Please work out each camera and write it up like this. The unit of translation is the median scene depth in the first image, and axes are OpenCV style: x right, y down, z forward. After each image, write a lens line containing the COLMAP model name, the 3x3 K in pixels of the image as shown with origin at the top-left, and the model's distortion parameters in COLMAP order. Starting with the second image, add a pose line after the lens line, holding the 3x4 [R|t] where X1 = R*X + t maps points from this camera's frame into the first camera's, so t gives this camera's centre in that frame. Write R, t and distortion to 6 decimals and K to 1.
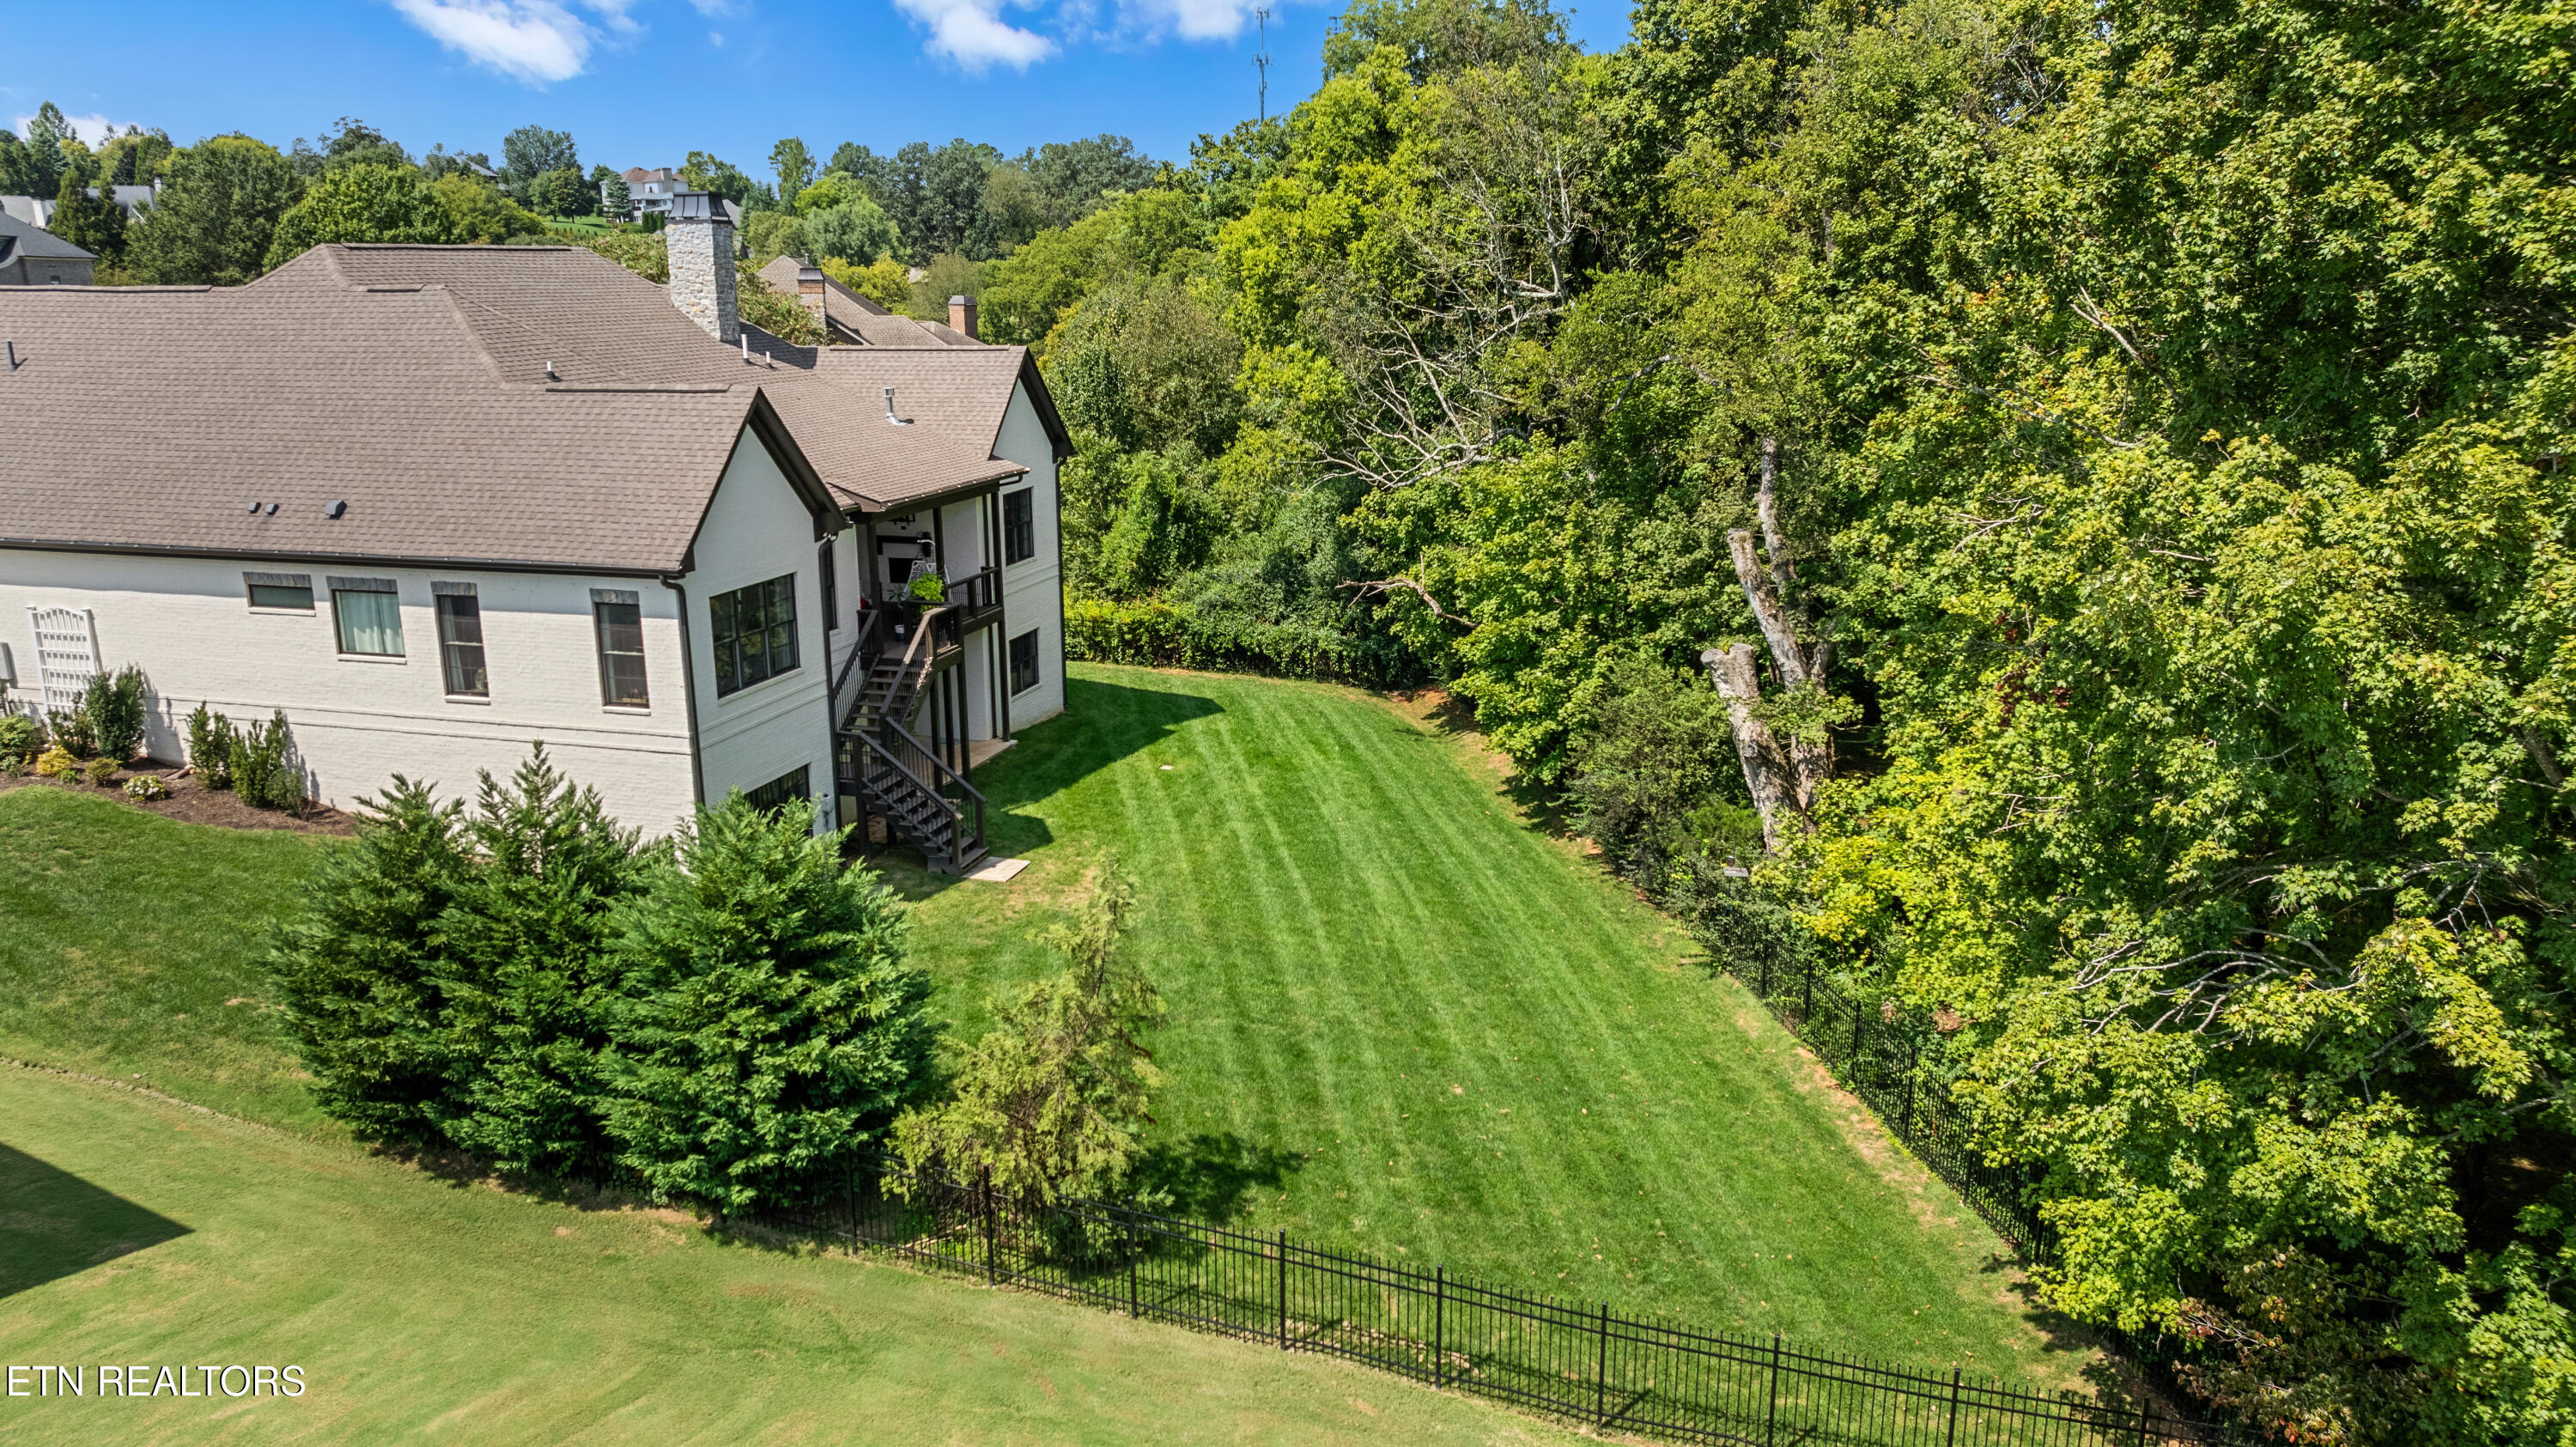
lens RADIAL K [[1836.0, 0, 1288.0], [0, 1836.0, 723.5], [0, 0, 1]] dist [-0.004194, -0.000680]
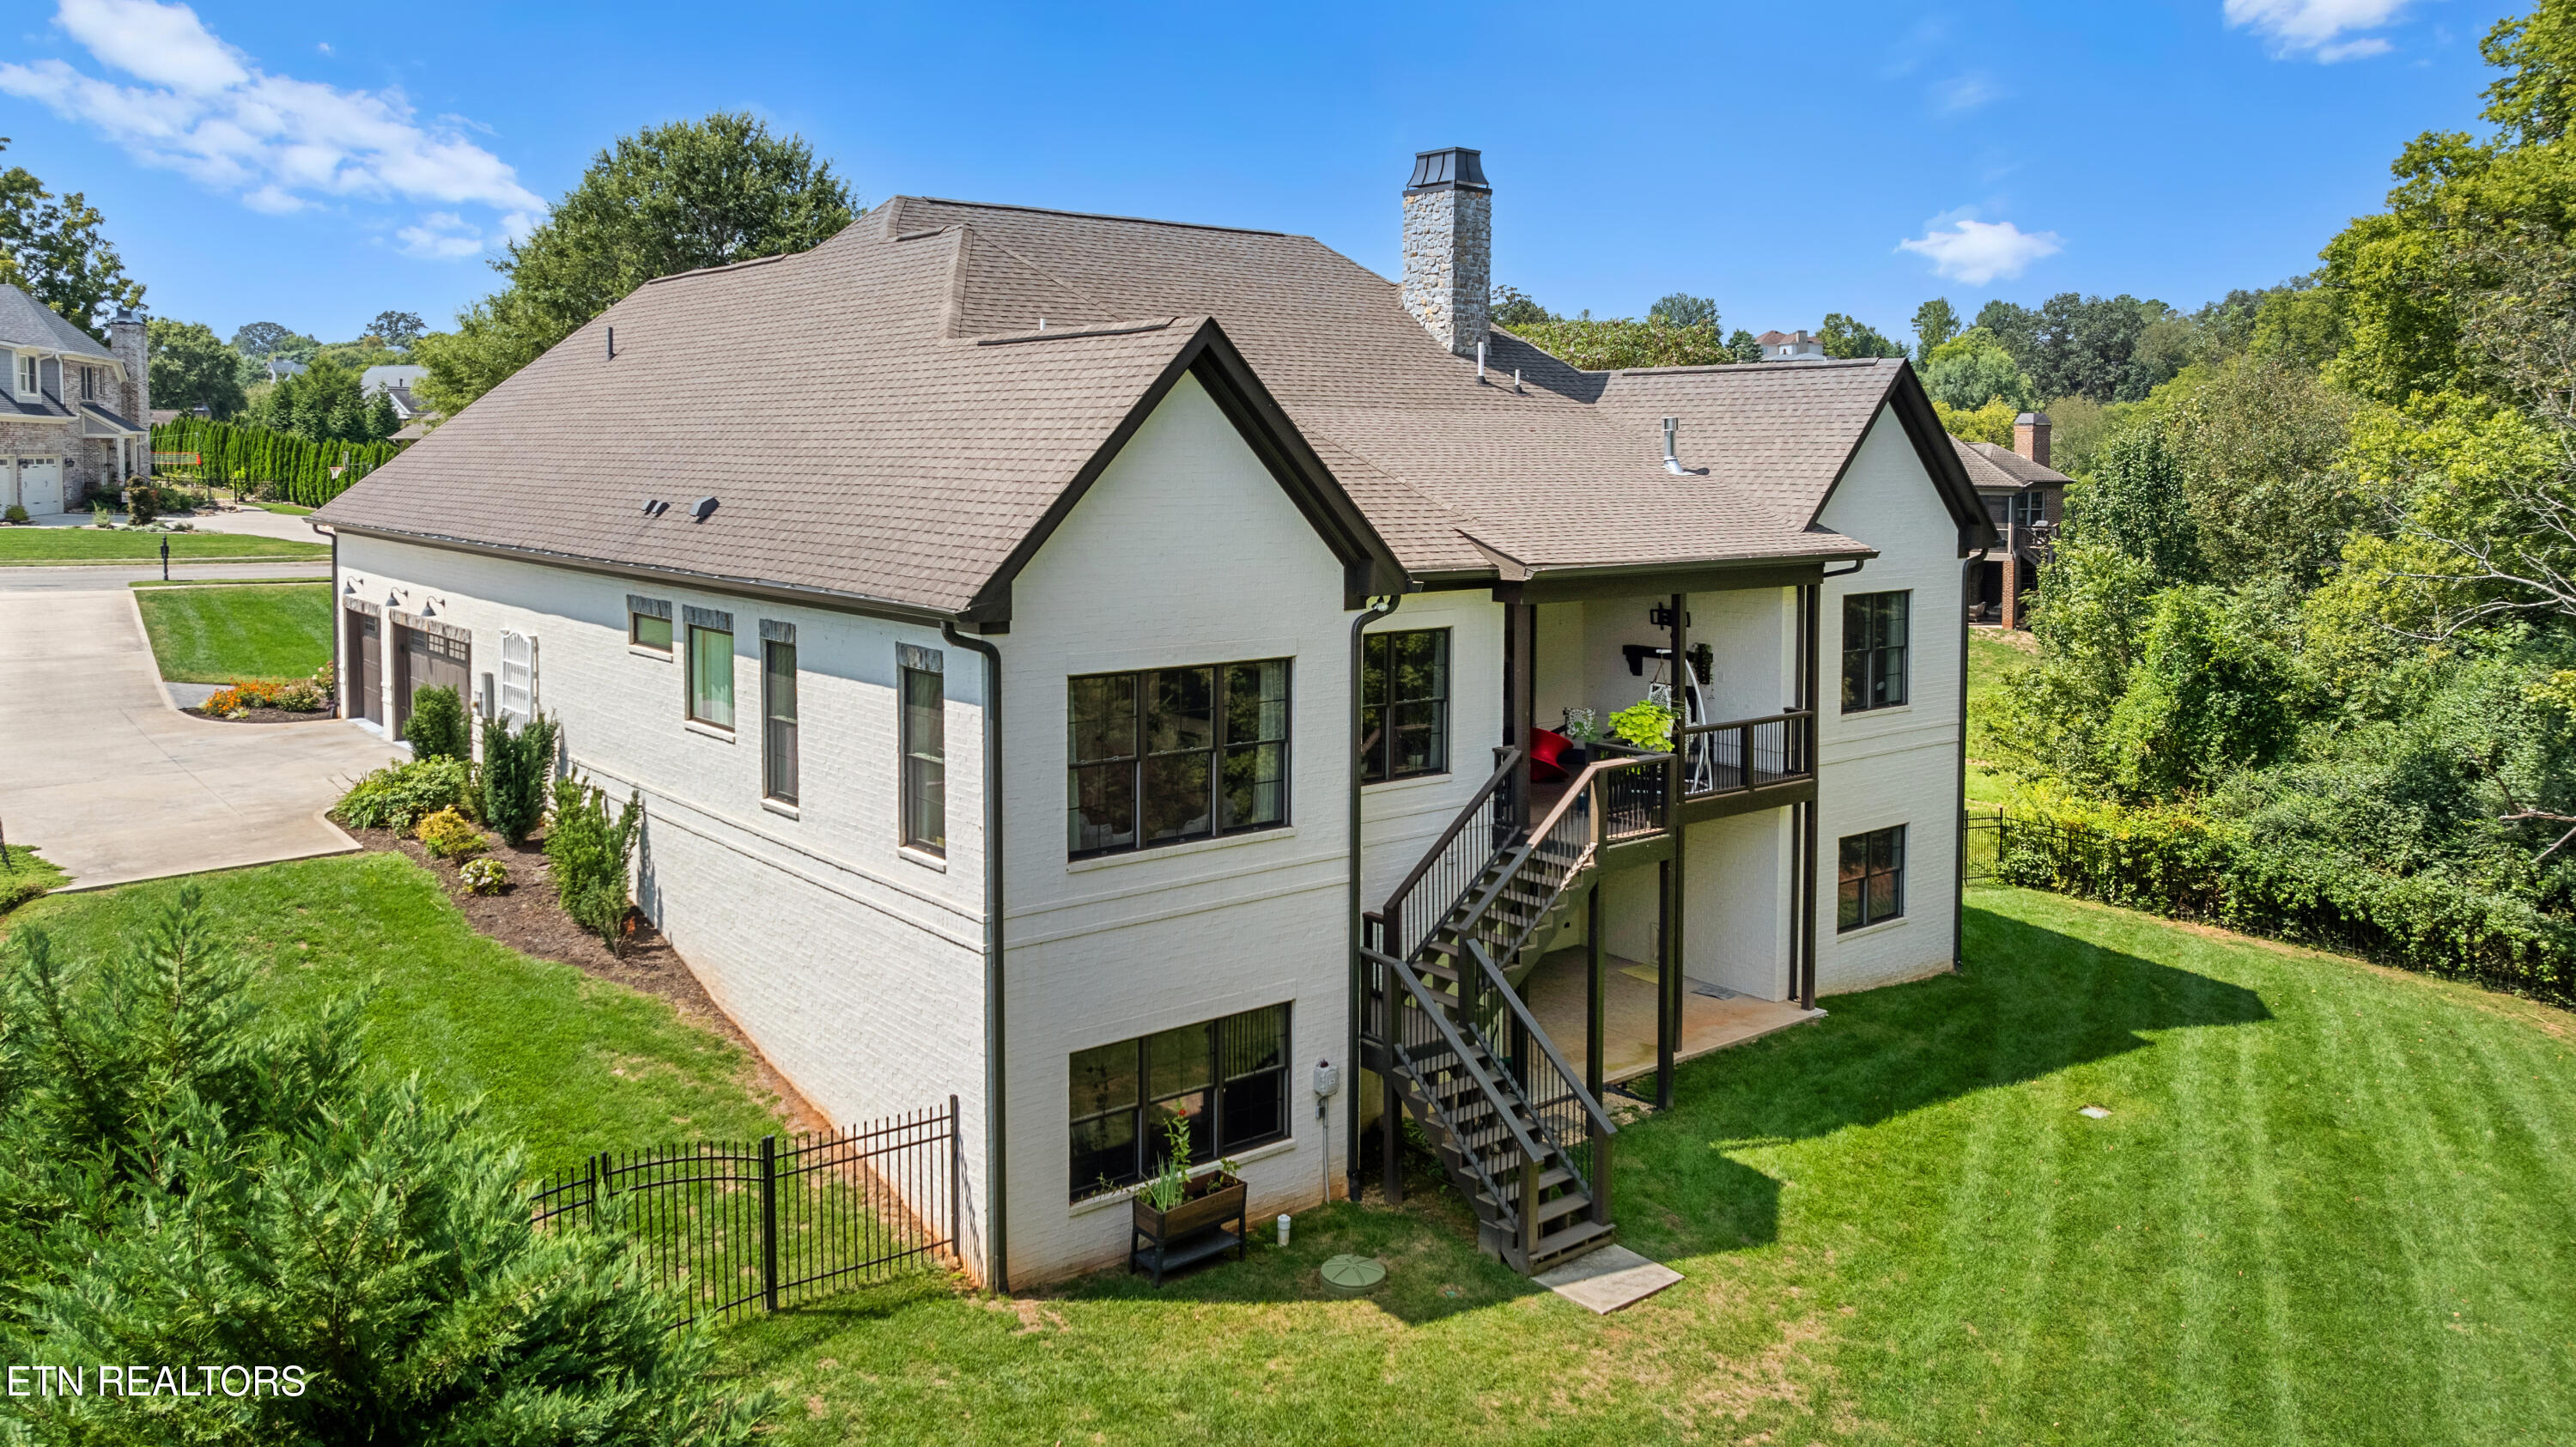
lens RADIAL K [[1883.8, 0, 1269.4], [0, 1883.8, 506.6], [0, 0, 1]] dist [-0.015409, -0.001918]
pose [[0.821975, 0.029196, -0.568774, 0.042169], [-0.147304, 0.975601, -0.162800, -0.024182], [0.550143, 0.217601, 0.806221, 0.391218]]
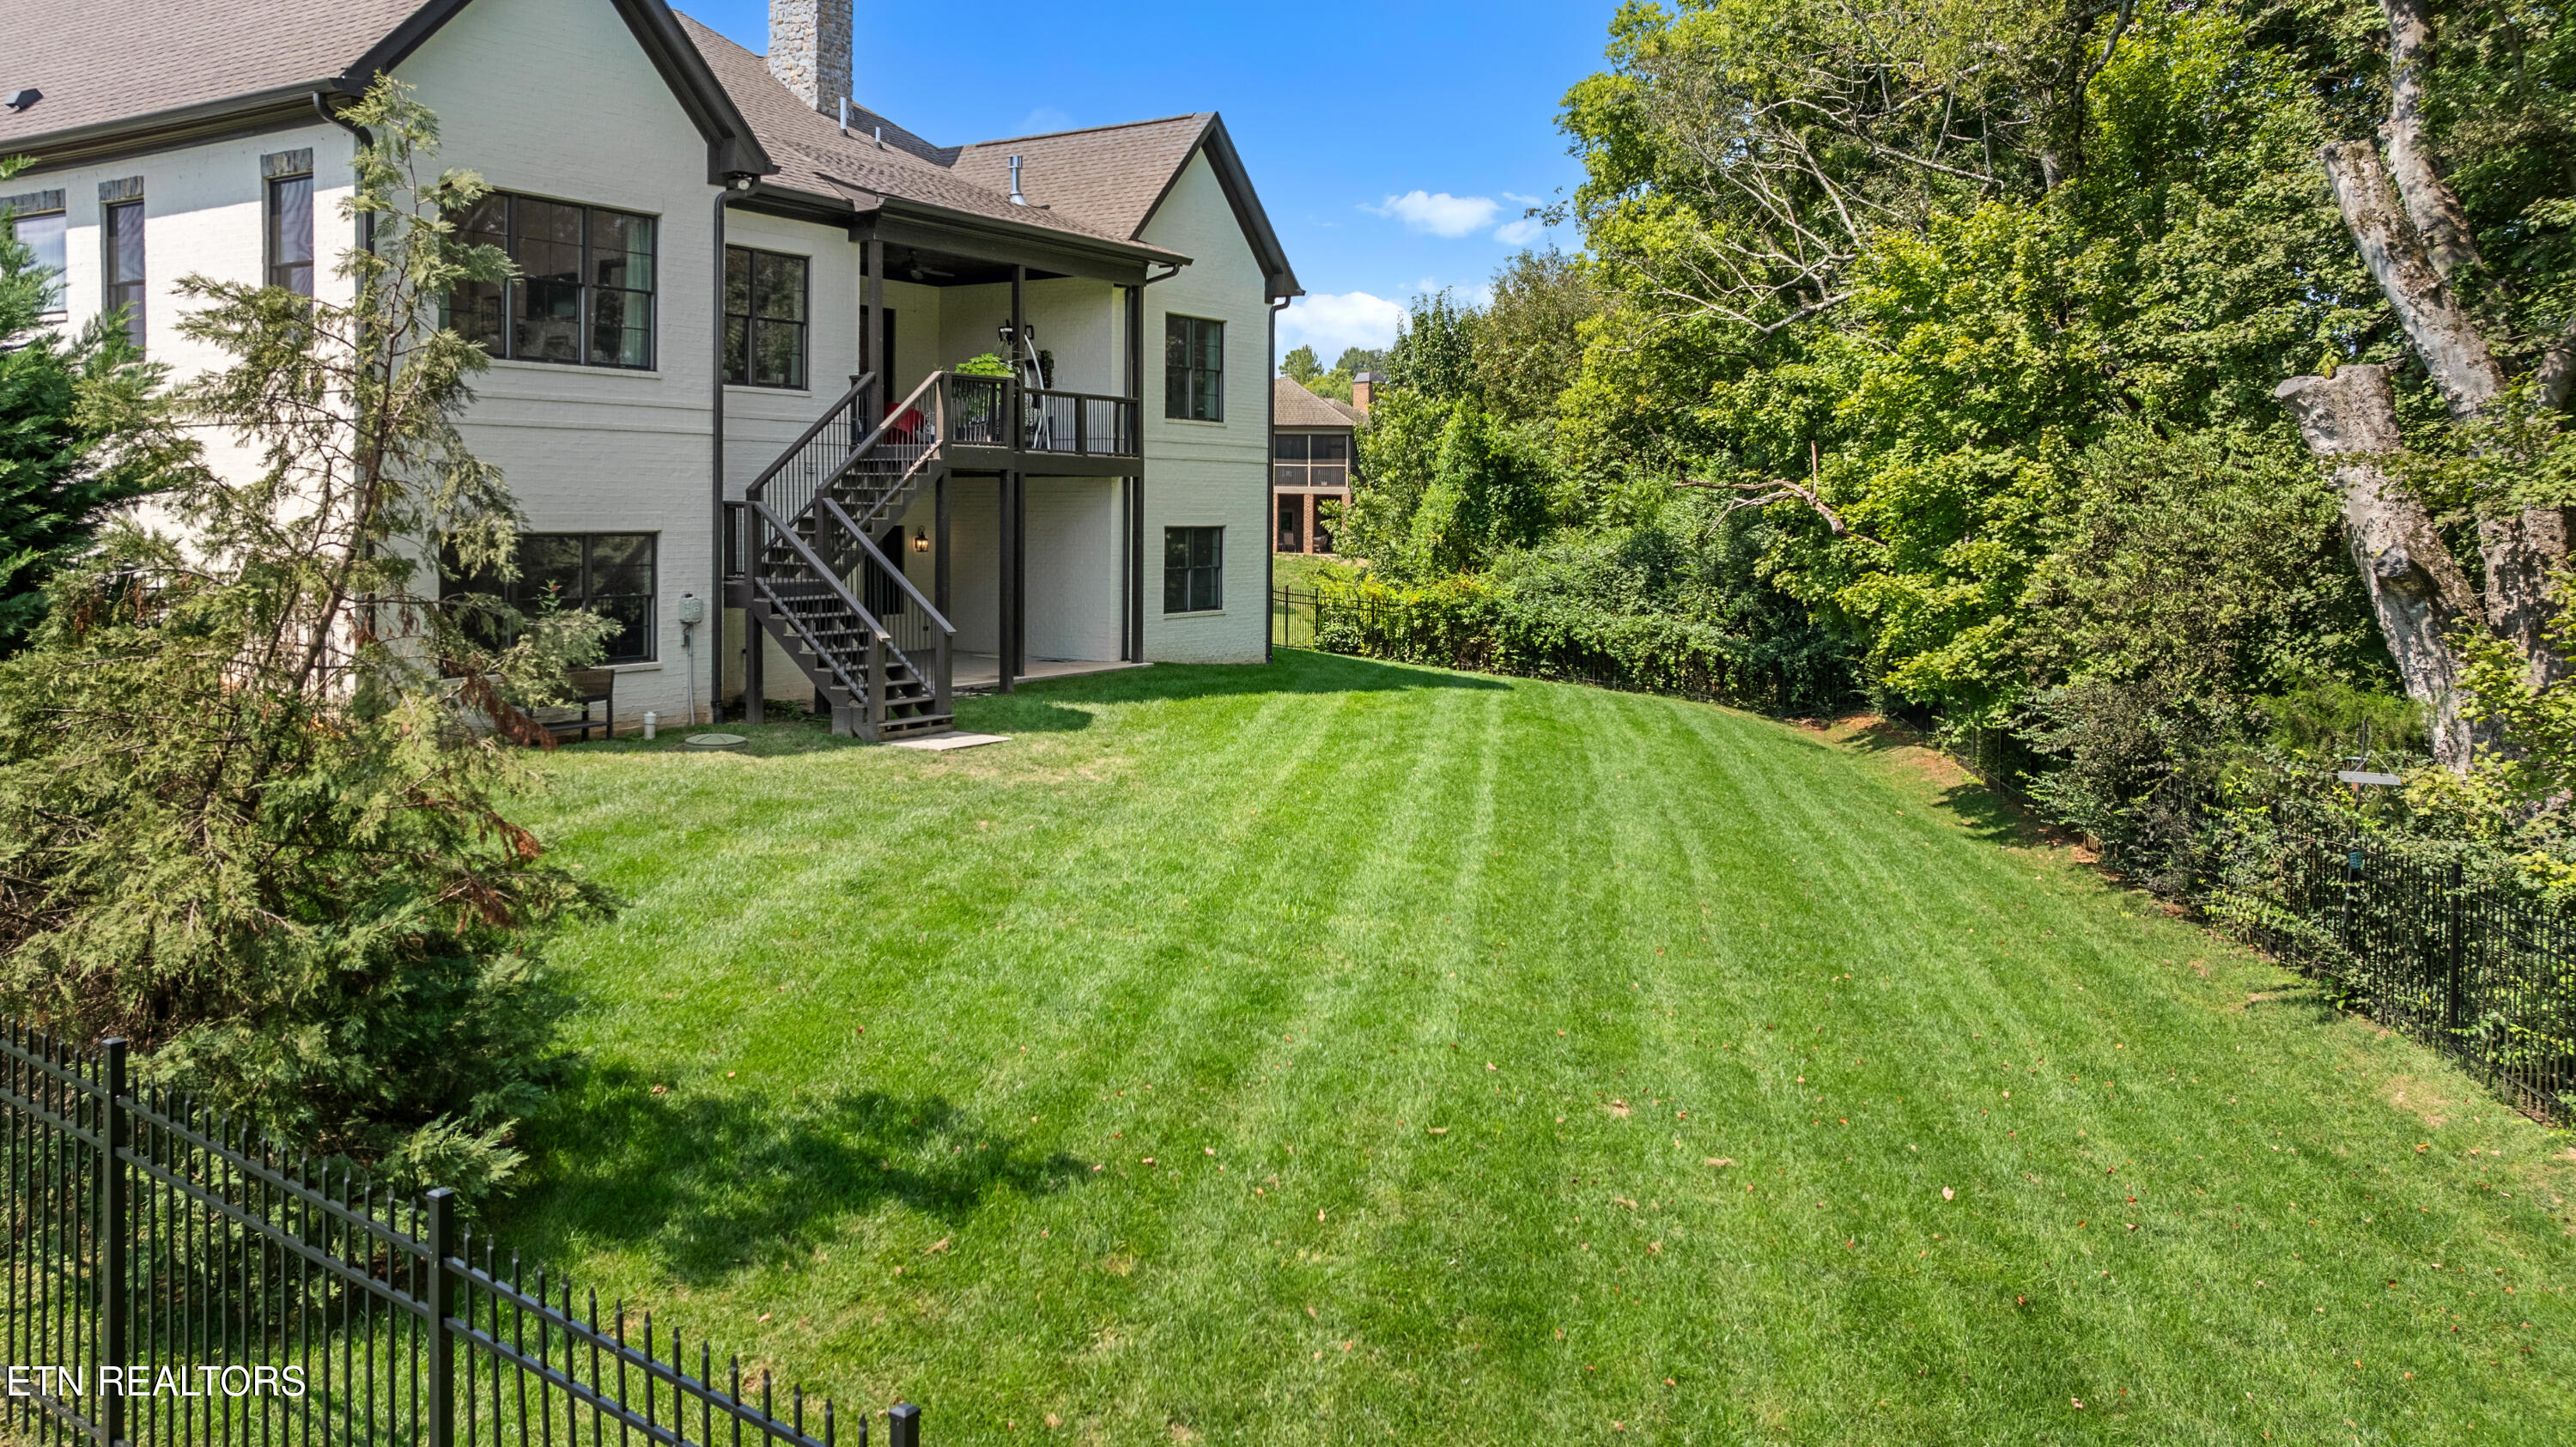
lens RADIAL K [[1913.8, 0, 1272.8], [0, 1913.8, 515.2], [0, 0, 1]] dist [-0.005111, -0.003398]
pose [[0.960128, 0.013031, -0.279256, 0.086874], [-0.079531, 0.970370, -0.228158, 0.112604], [0.268009, 0.241271, 0.932716, 0.359670]]
